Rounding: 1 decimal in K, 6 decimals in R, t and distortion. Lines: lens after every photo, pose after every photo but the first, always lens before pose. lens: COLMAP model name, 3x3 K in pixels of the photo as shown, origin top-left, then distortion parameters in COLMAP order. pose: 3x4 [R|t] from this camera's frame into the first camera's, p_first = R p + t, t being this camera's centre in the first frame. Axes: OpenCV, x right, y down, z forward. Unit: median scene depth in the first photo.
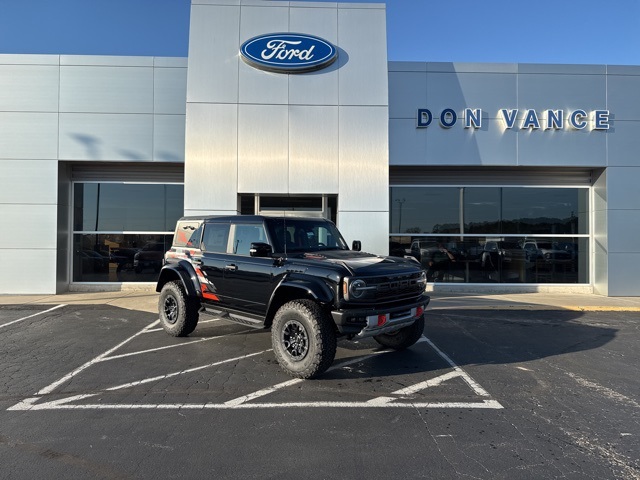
lens RADIAL K [[442.8, 0, 320.2], [0, 442.8, 236.8], [0, 0, 1]] dist [0.032553, -0.038452]
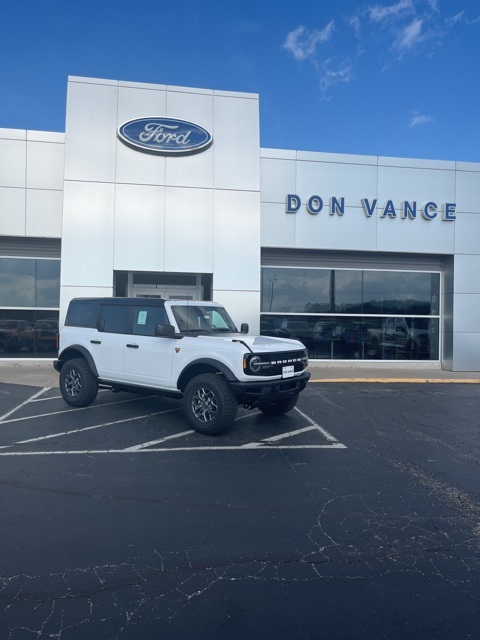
lens RADIAL K [[475.2, 0, 241.9], [0, 475.2, 323.2], [0, 0, 1]] dist [0.014530, 0.001183]
pose [[0.992792, 0.010714, 0.119374, -0.023319], [-0.012491, 0.999822, 0.014145, 0.003608], [-0.119201, -0.015534, 0.992749, -0.132136]]
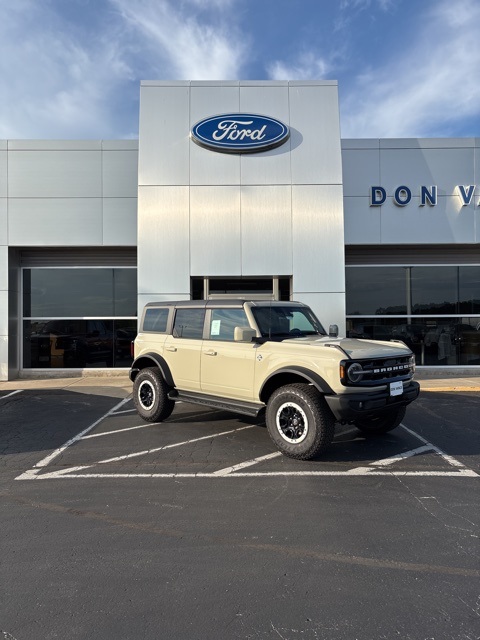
lens RADIAL K [[475.2, 0, 241.9], [0, 475.2, 323.2], [0, 0, 1]] dist [0.014530, 0.001183]
pose [[0.999613, -0.013066, -0.024547, -0.047612], [0.013110, 0.999913, 0.001610, 0.005962], [0.024524, -0.001931, 0.999697, -0.057319]]
